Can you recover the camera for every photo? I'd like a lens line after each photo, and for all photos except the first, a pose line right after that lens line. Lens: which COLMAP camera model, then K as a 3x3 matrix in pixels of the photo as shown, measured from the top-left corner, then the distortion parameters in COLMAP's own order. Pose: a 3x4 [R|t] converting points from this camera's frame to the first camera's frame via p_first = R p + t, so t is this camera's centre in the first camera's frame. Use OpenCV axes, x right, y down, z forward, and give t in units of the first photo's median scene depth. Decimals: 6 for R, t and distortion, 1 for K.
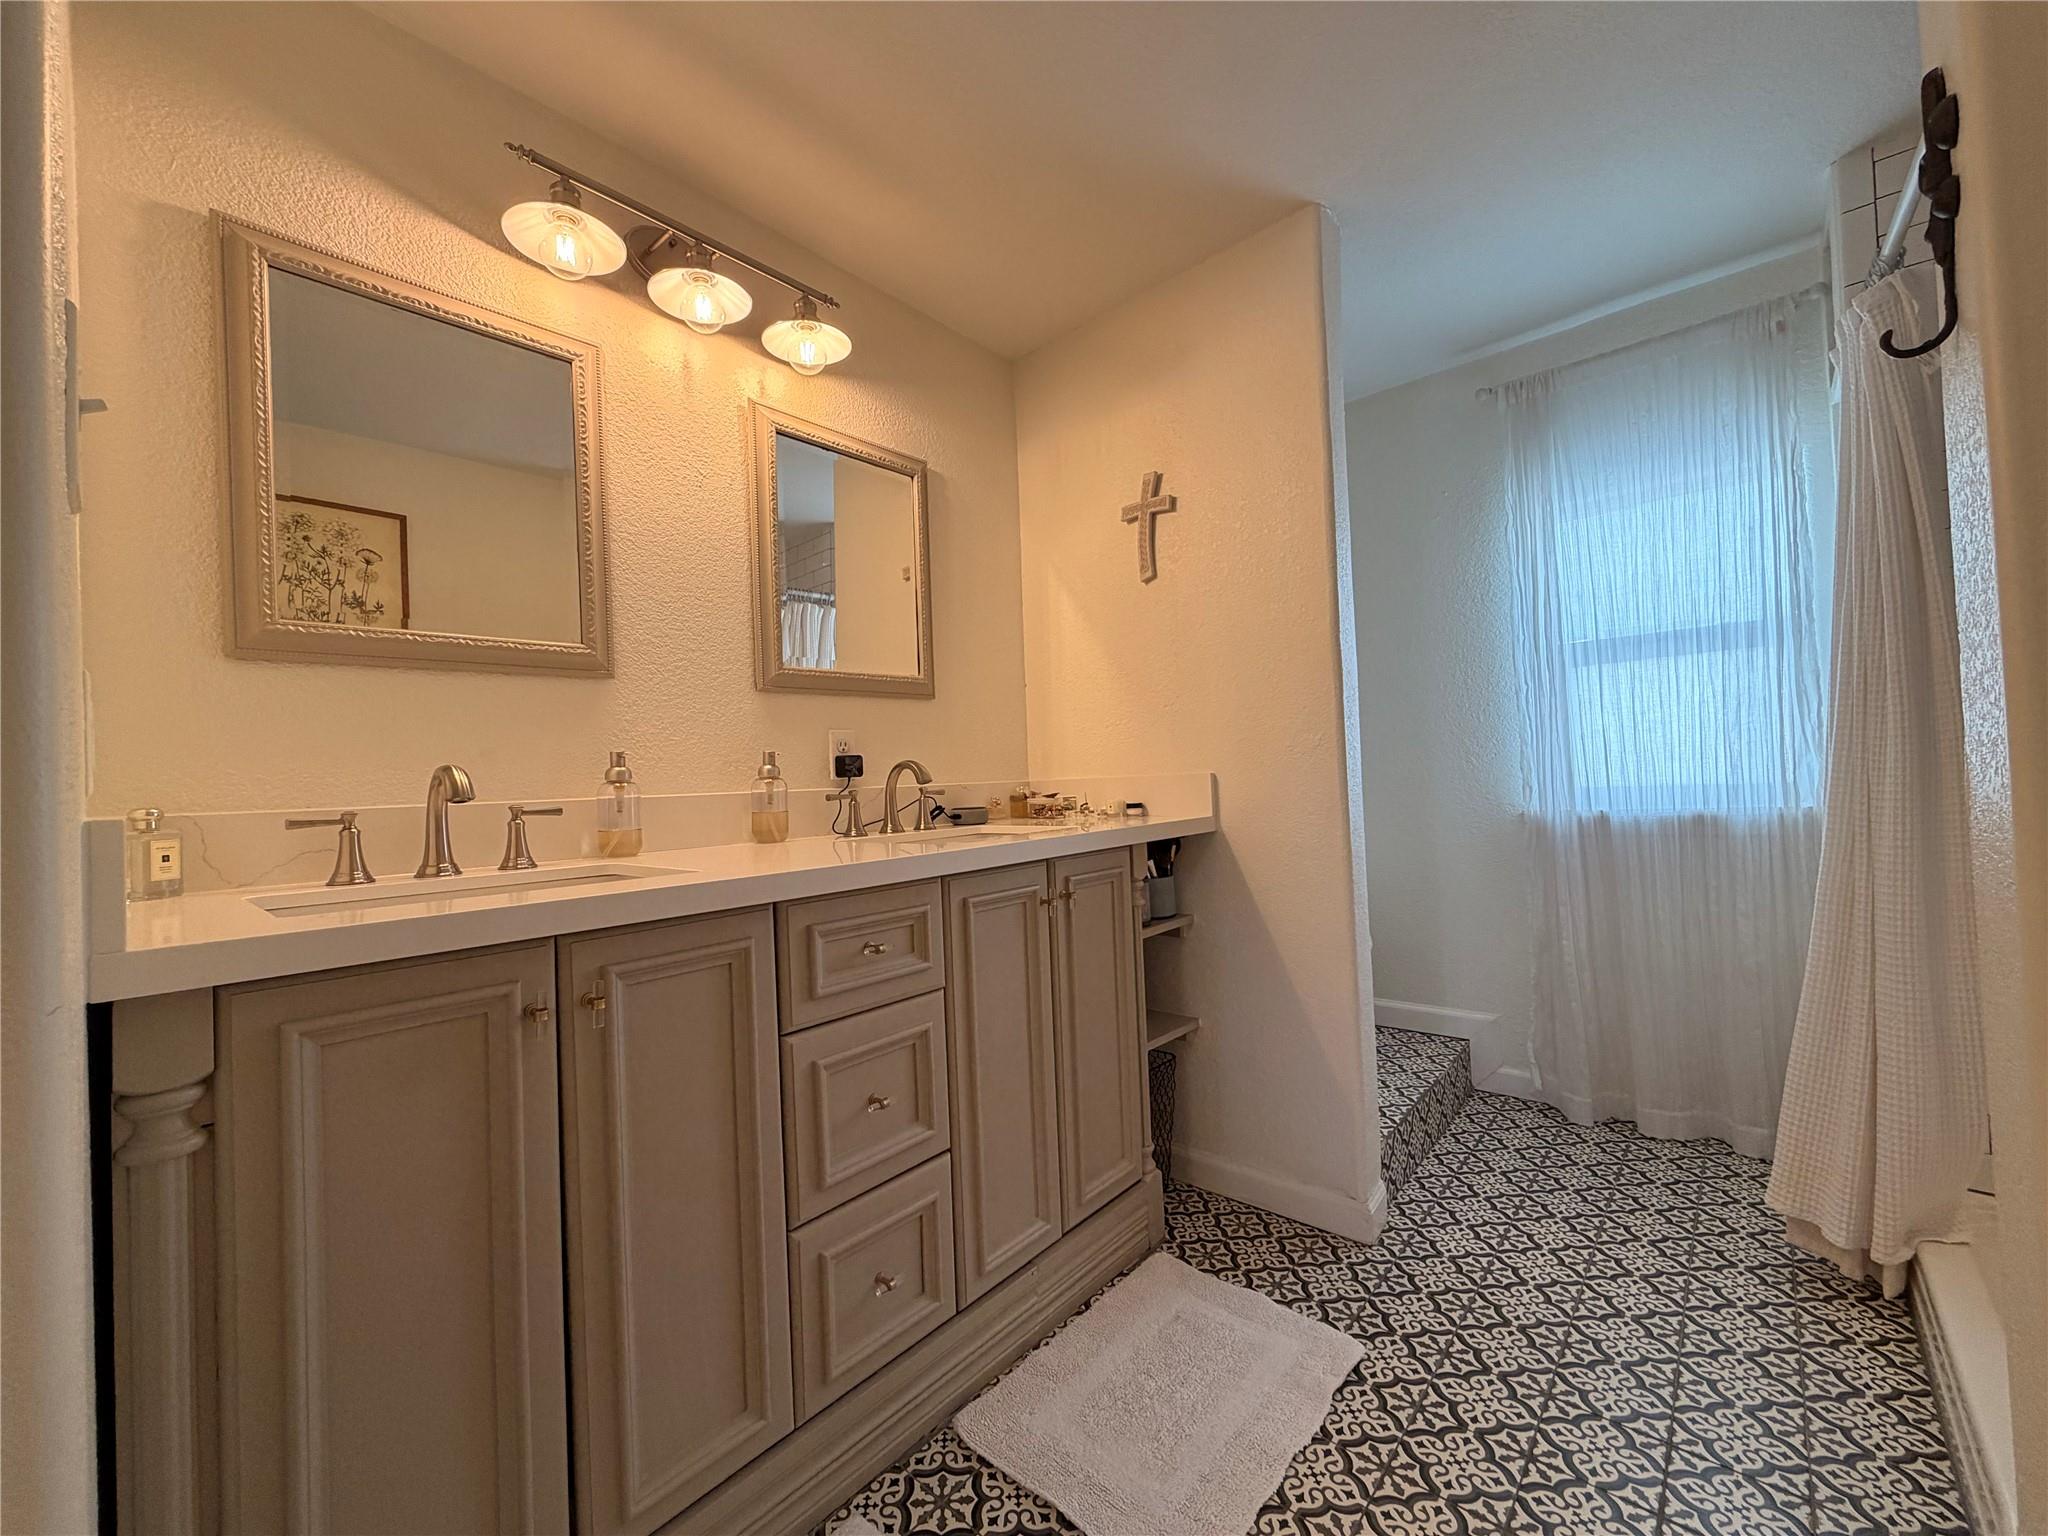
lens RADIAL K [[815.4, 0, 1025.0], [0, 815.4, 765.8], [0, 0, 1]] dist [-0.000862, 0.000548]
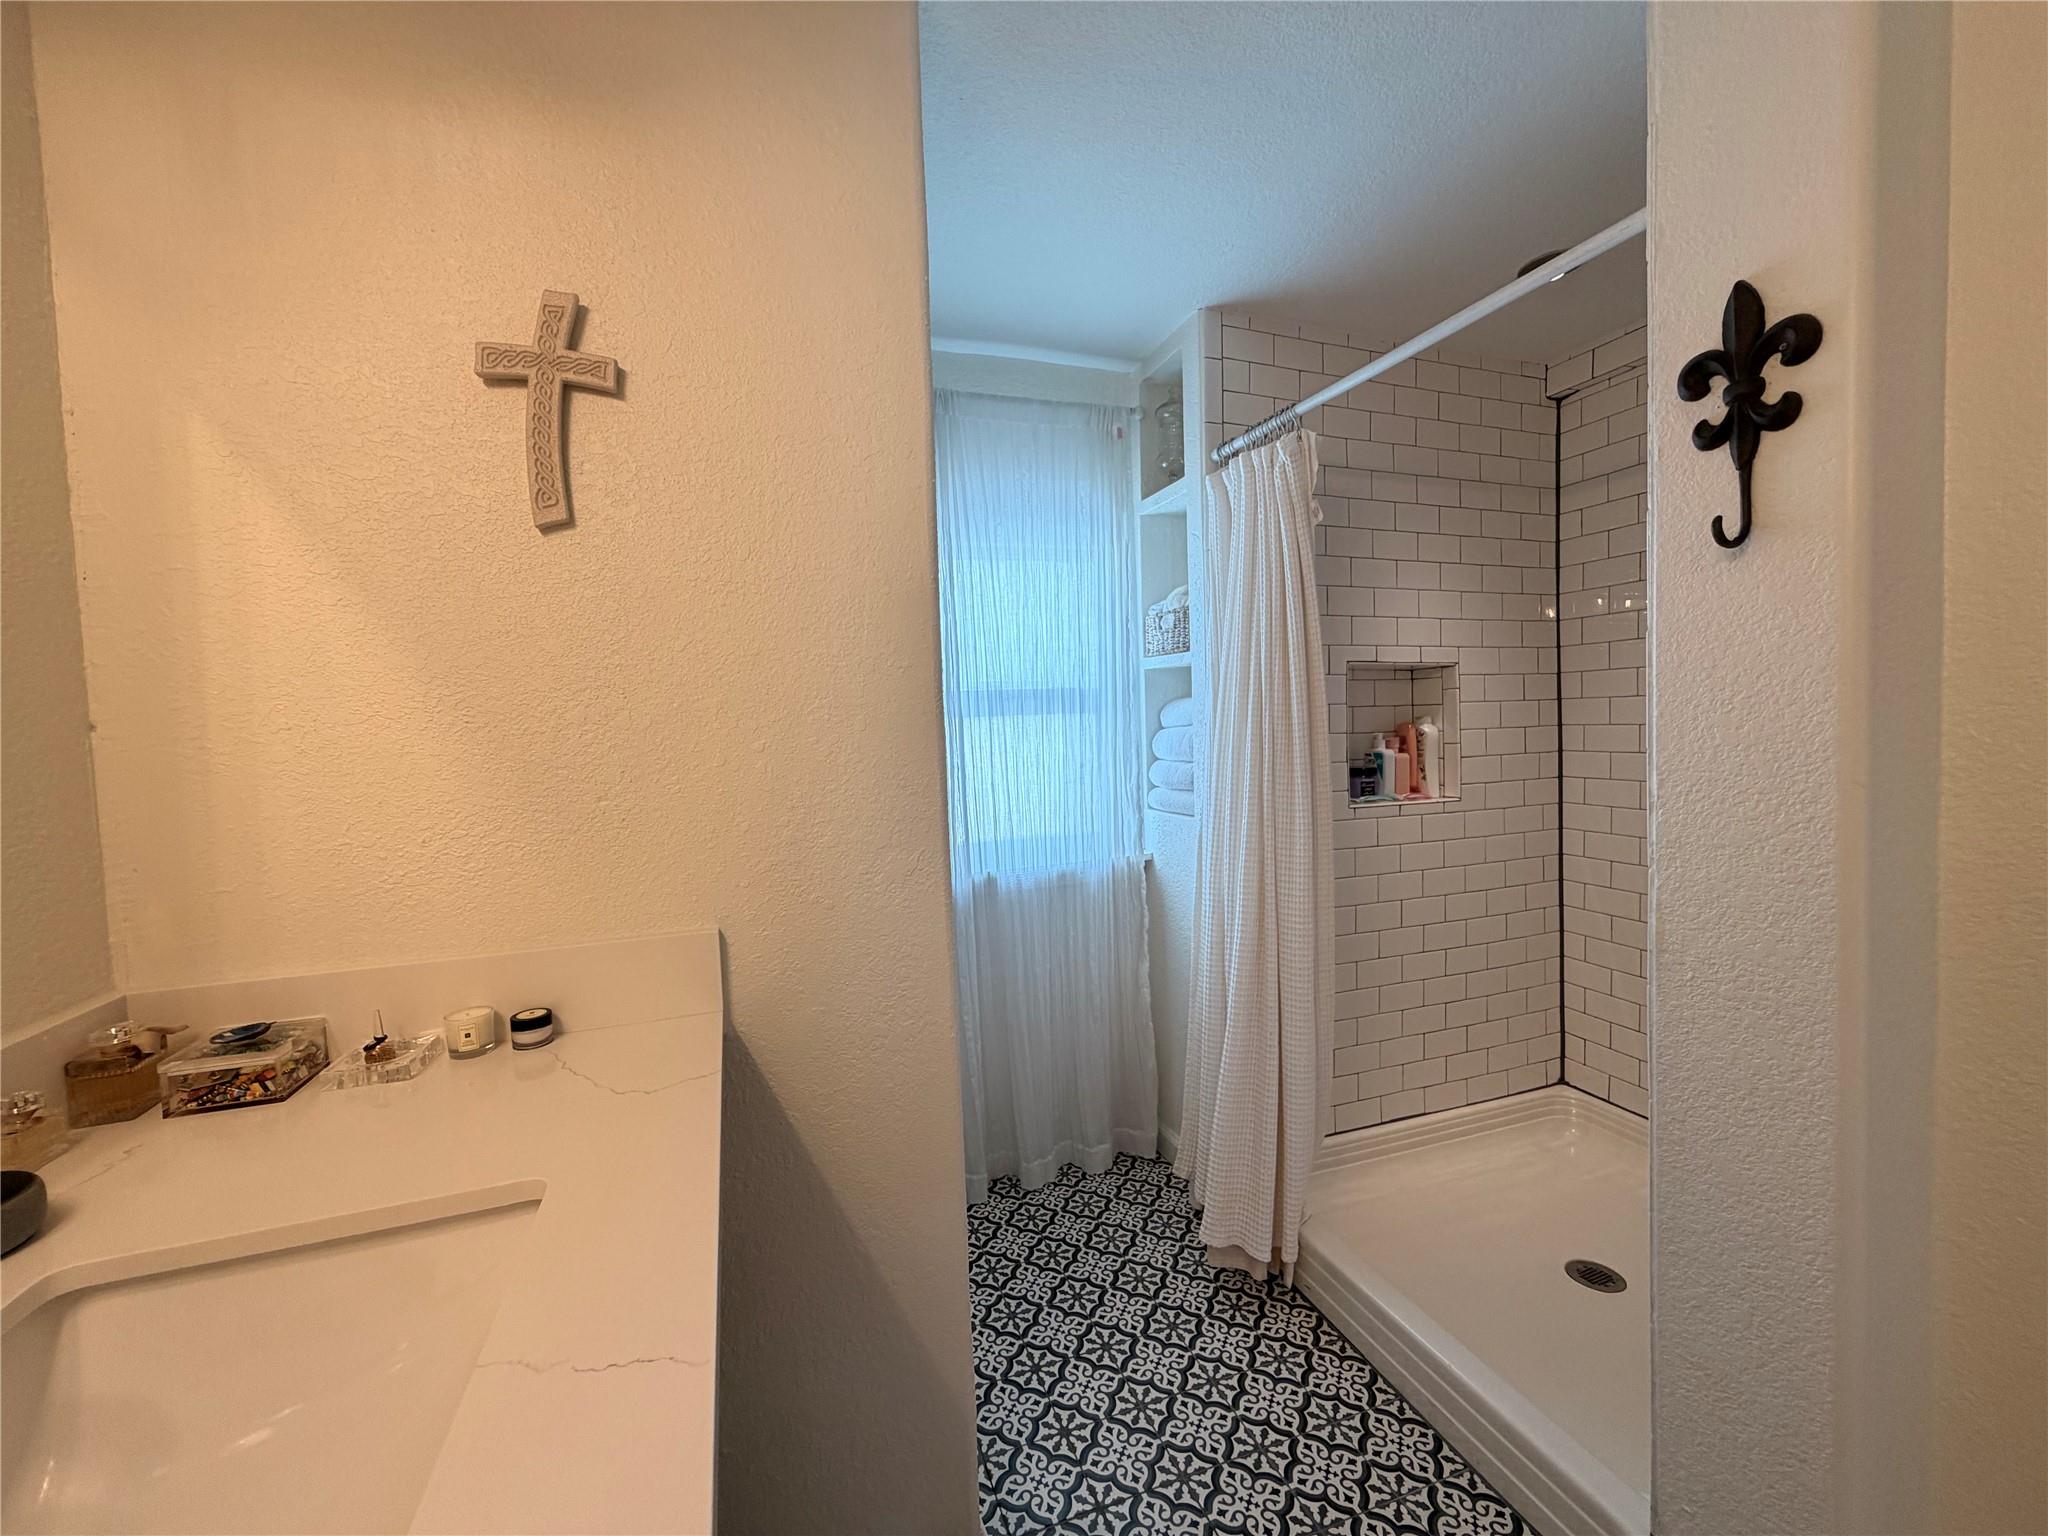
lens RADIAL K [[815.4, 0, 1019.8], [0, 815.4, 773.6], [0, 0, 1]] dist [-0.000862, 0.000548]
pose [[0.495983, -0.026358, 0.867932, -0.138202], [-0.004174, 0.999455, 0.032738, -0.119065], [-0.868322, -0.019861, 0.495603, 0.613152]]
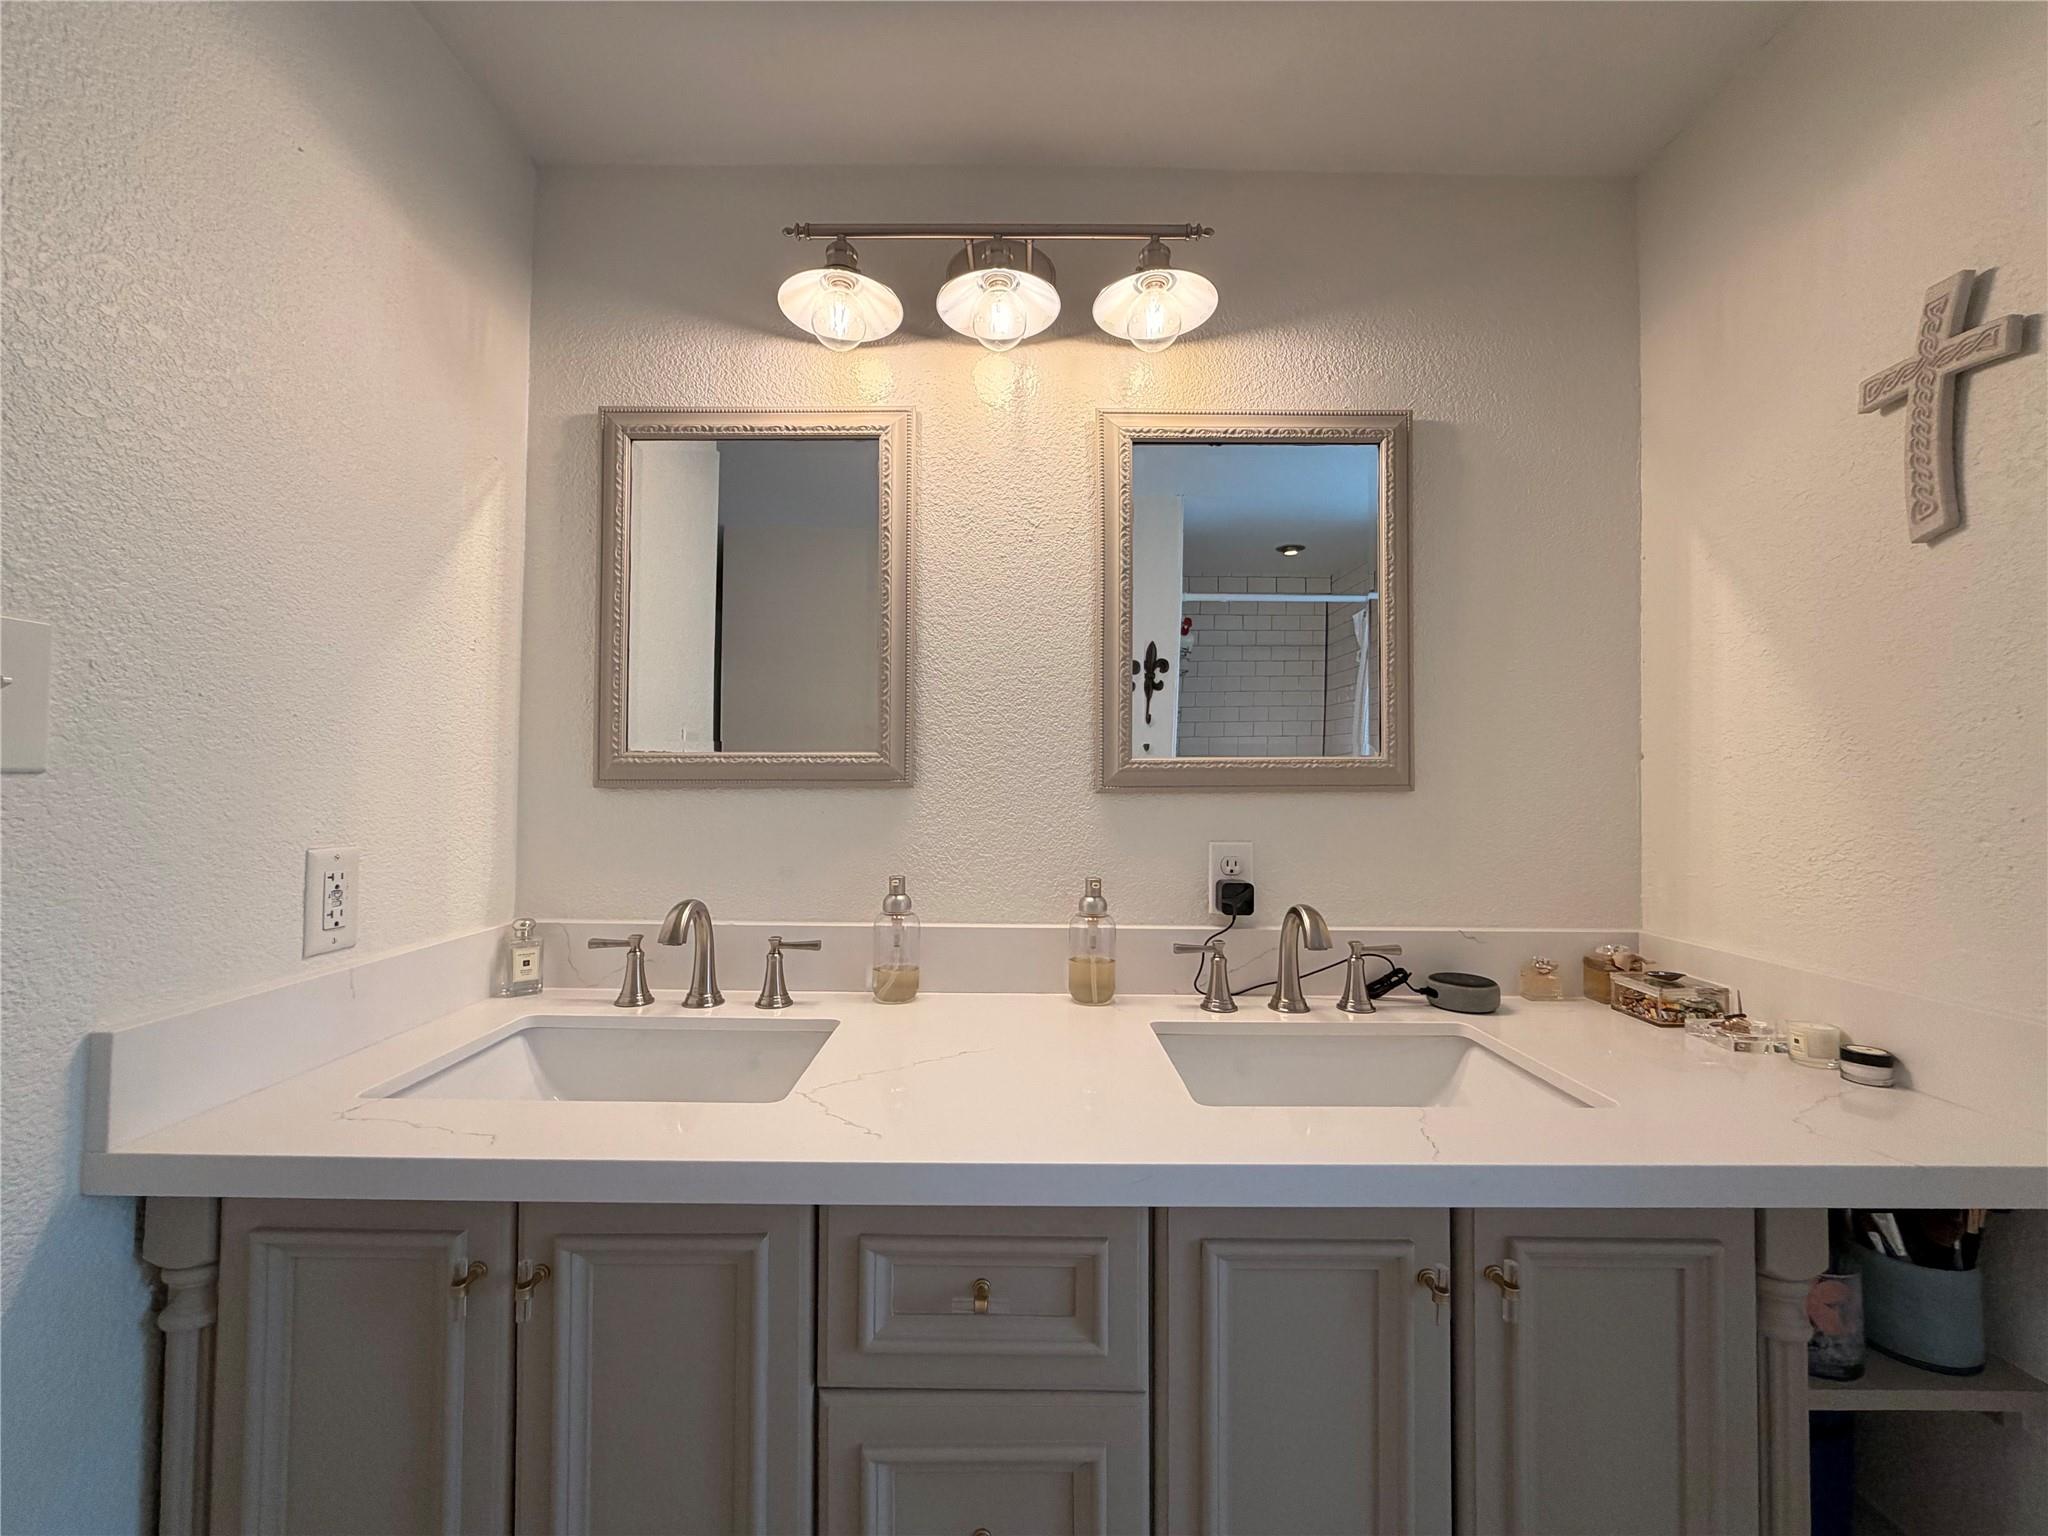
lens RADIAL K [[815.4, 0, 1022.8], [0, 815.4, 763.9], [0, 0, 1]] dist [-0.000862, 0.000548]
pose [[0.655081, 0.027641, -0.755053, 0.185771], [-0.023099, 0.999596, 0.016552, -0.120548], [0.755205, 0.006598, 0.655455, 0.416106]]
